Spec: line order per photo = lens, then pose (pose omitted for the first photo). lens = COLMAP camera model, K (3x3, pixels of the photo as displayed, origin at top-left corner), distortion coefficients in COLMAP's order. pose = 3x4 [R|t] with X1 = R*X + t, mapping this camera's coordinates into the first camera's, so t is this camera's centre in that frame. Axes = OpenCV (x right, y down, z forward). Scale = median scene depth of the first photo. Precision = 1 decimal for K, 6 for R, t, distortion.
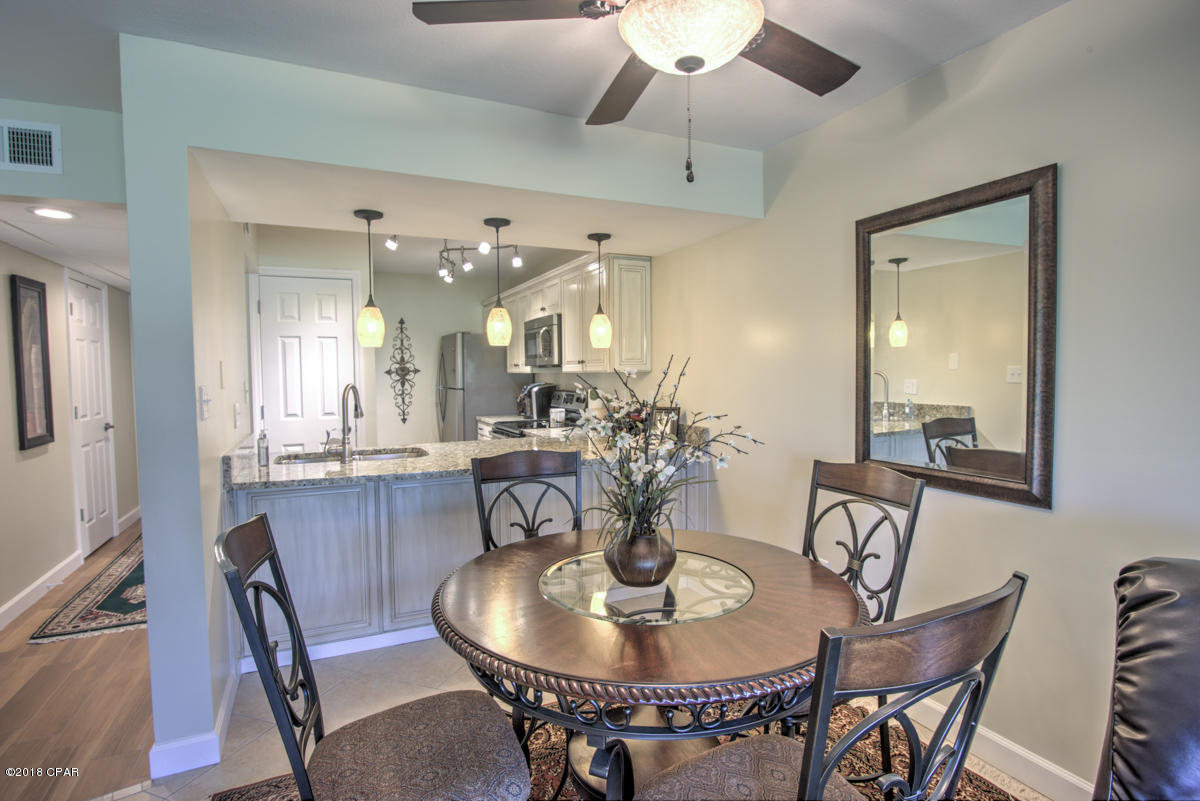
lens RADIAL K [[583.9, 0, 597.2], [0, 583.9, 399.1], [0, 0, 1]] dist [-0.021873, -0.000891]
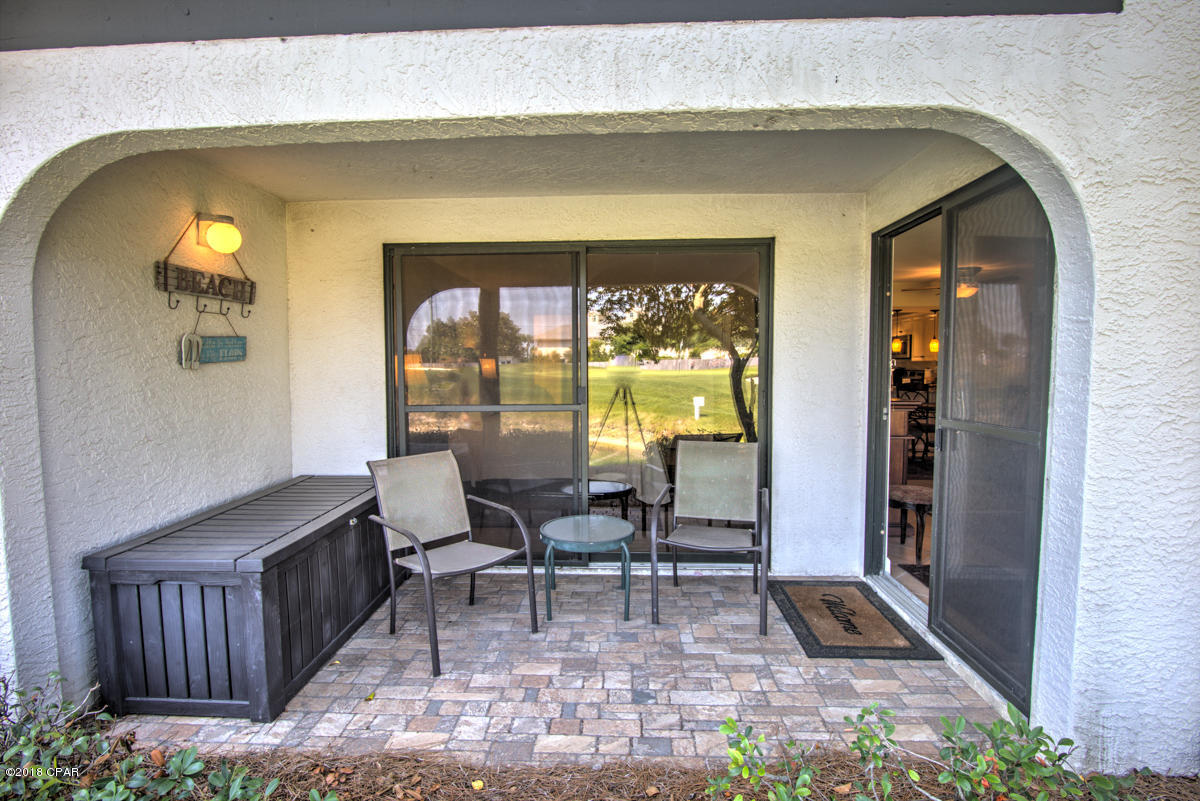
lens RADIAL K [[583.9, 0, 602.3], [0, 583.9, 403.4], [0, 0, 1]] dist [-0.021873, -0.000891]
pose [[0.886757, 0.035544, -0.460868, -0.079829], [-0.025847, 0.999292, 0.027336, 0.084570], [0.461513, -0.012328, 0.887048, -1.498421]]
